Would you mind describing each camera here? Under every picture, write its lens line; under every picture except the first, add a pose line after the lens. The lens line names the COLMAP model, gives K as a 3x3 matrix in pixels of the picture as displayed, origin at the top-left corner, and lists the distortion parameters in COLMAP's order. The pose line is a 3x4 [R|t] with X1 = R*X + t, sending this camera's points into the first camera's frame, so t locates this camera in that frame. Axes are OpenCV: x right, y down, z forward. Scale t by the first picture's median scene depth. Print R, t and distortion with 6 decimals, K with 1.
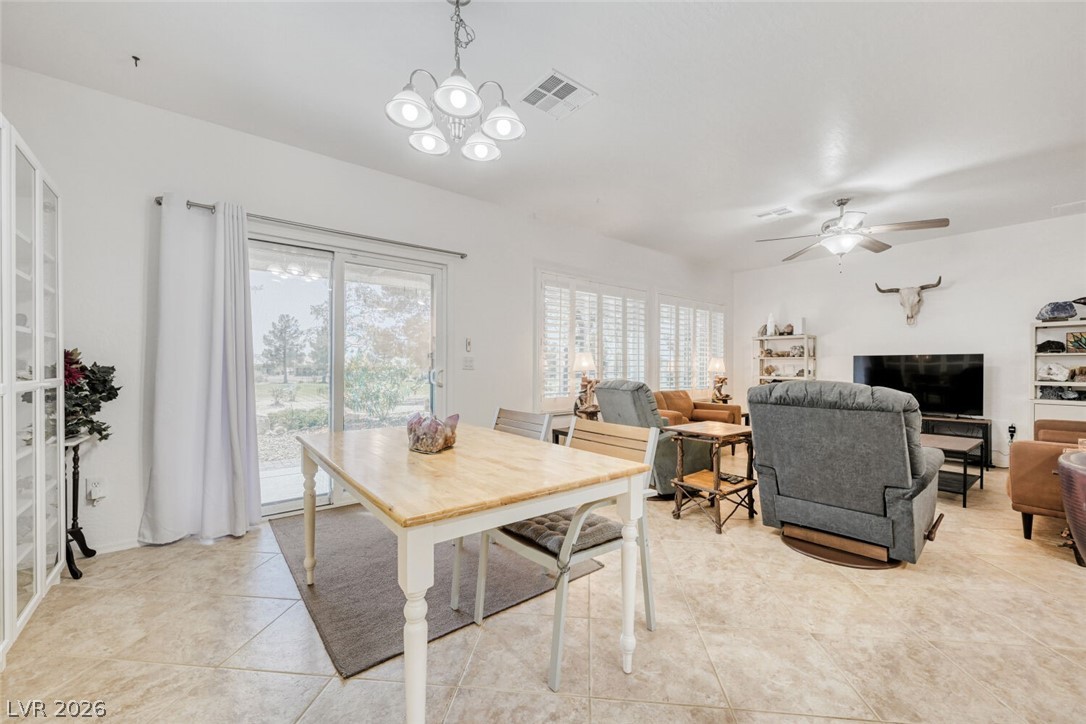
lens RADIAL K [[423.8, 0, 547.1], [0, 423.8, 370.0], [0, 0, 1]] dist [0.000251, -0.000325]
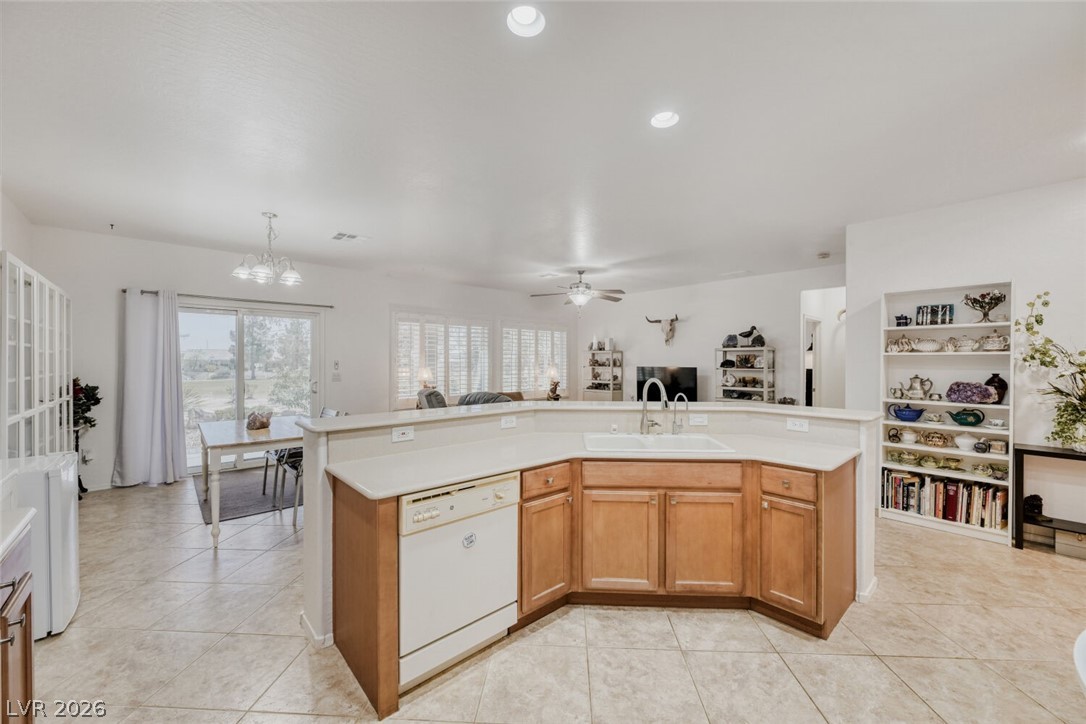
lens RADIAL K [[423.8, 0, 543.7], [0, 423.8, 362.5], [0, 0, 1]] dist [0.000251, -0.000325]
pose [[0.999064, -0.002877, 0.043165, 0.460522], [0.003026, 0.999990, -0.003394, -0.056866], [-0.043155, 0.003522, 0.999062, -0.512667]]
